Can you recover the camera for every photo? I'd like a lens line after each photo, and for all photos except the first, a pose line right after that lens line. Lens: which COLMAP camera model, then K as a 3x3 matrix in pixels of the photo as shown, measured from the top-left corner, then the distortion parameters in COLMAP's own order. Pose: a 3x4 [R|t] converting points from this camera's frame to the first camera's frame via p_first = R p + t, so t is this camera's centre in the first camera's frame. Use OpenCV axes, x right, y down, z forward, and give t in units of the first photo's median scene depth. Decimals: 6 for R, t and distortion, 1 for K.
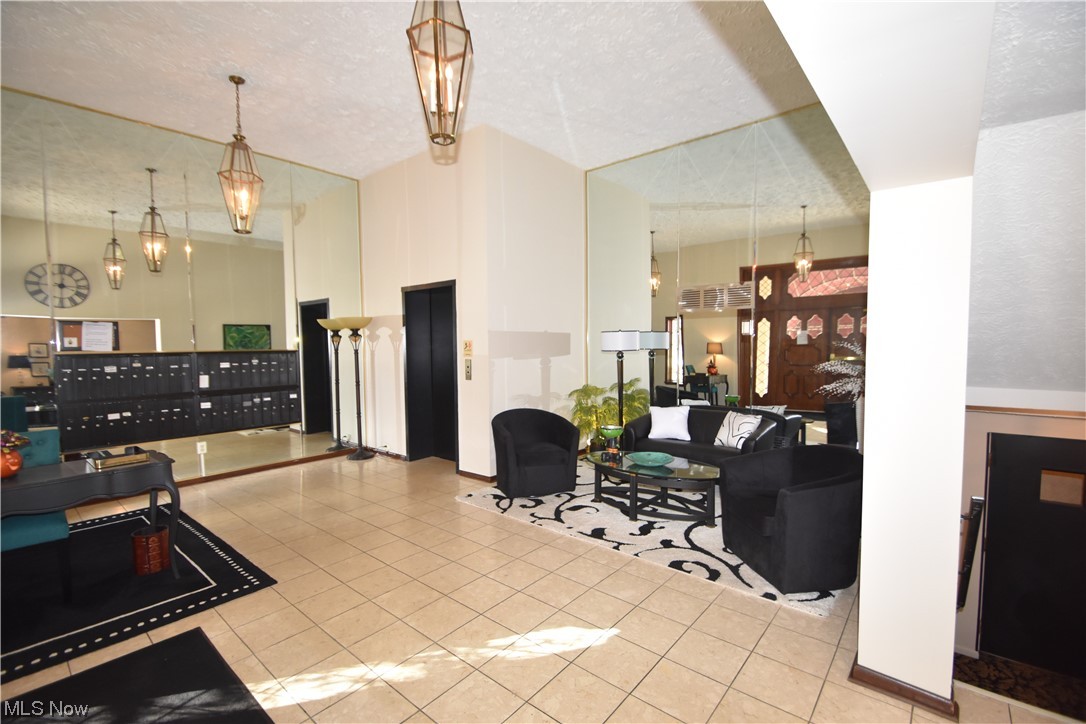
lens RADIAL K [[480.5, 0, 537.7], [0, 480.5, 367.4], [0, 0, 1]] dist [0.001990, -0.008953]
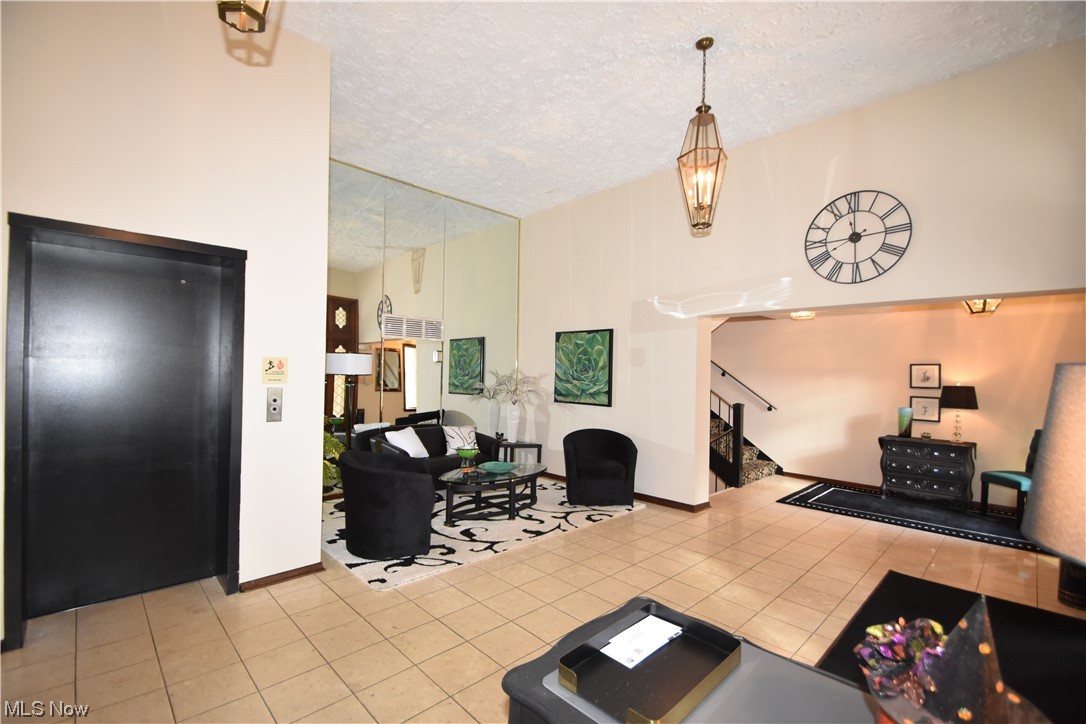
lens RADIAL K [[480.5, 0, 537.8], [0, 480.5, 366.5], [0, 0, 1]] dist [0.001990, -0.008953]
pose [[0.098994, 0.024317, 0.994791, -1.018208], [0.038560, 0.998857, -0.028254, -0.018071], [-0.994341, 0.041156, 0.097943, 0.854654]]
